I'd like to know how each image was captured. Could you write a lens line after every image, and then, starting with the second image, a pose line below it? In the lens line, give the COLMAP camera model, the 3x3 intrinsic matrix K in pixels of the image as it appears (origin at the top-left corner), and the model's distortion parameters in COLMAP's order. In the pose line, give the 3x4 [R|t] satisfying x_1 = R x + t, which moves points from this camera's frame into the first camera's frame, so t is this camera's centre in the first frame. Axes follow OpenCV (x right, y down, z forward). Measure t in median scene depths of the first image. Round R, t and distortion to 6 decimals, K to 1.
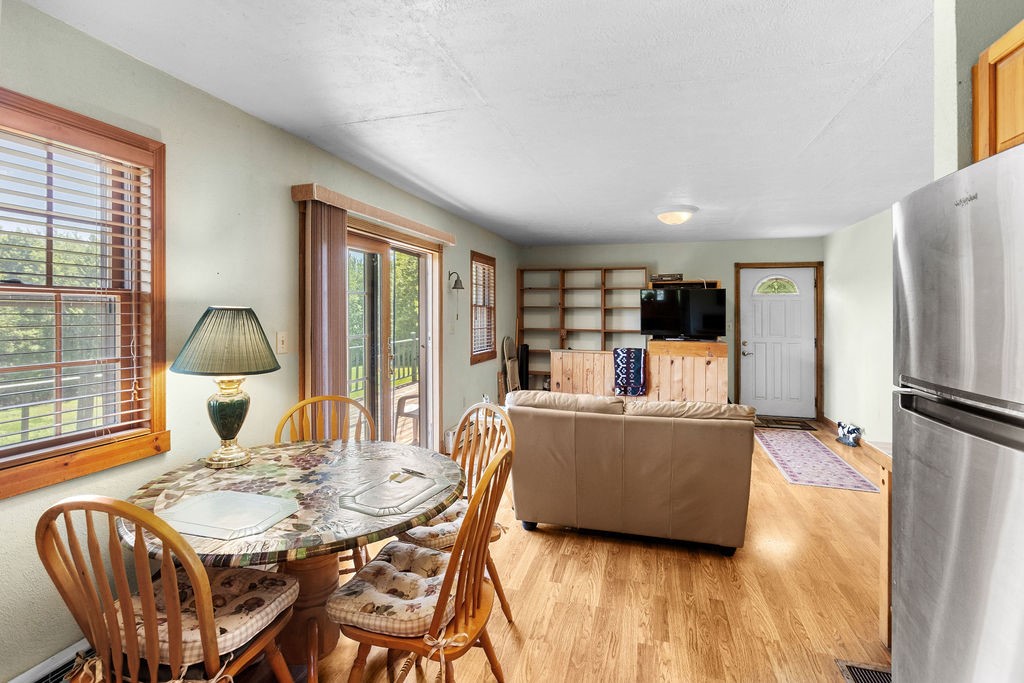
lens RADIAL K [[462.7, 0, 511.7], [0, 462.7, 309.9], [0, 0, 1]] dist [-0.003304, 0.000019]
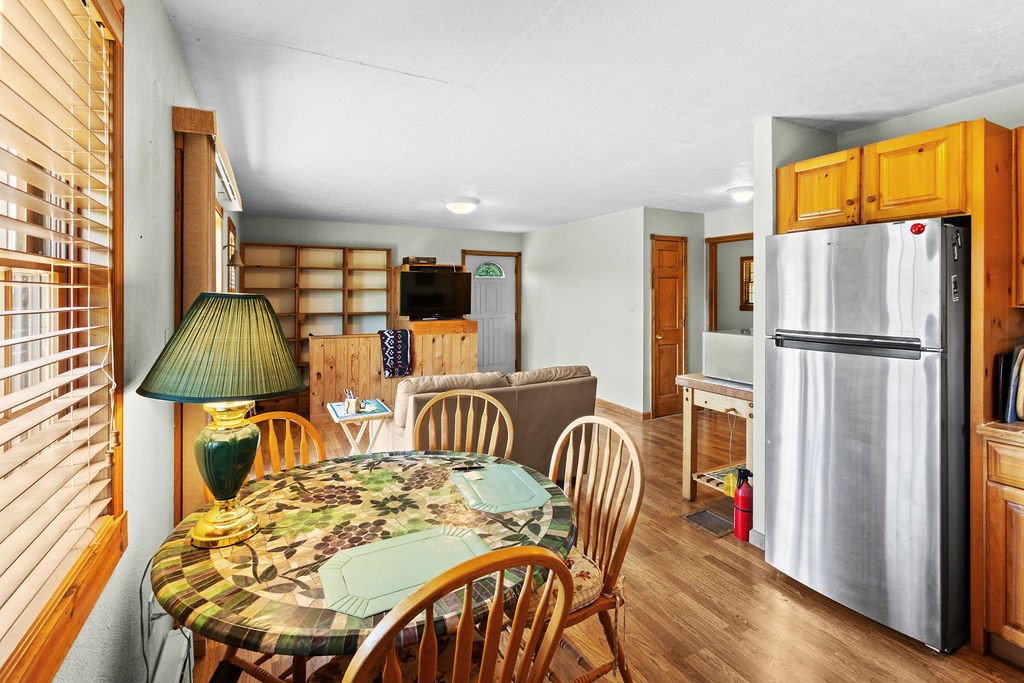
lens RADIAL K [[472.9, 0, 512.3], [0, 472.9, 302.6], [0, 0, 1]] dist [0.000091, -0.000036]
pose [[0.721057, -0.022029, 0.692525, -0.274646], [0.003273, 0.999592, 0.028389, -0.004809], [-0.692868, -0.018203, 0.720835, 0.086260]]
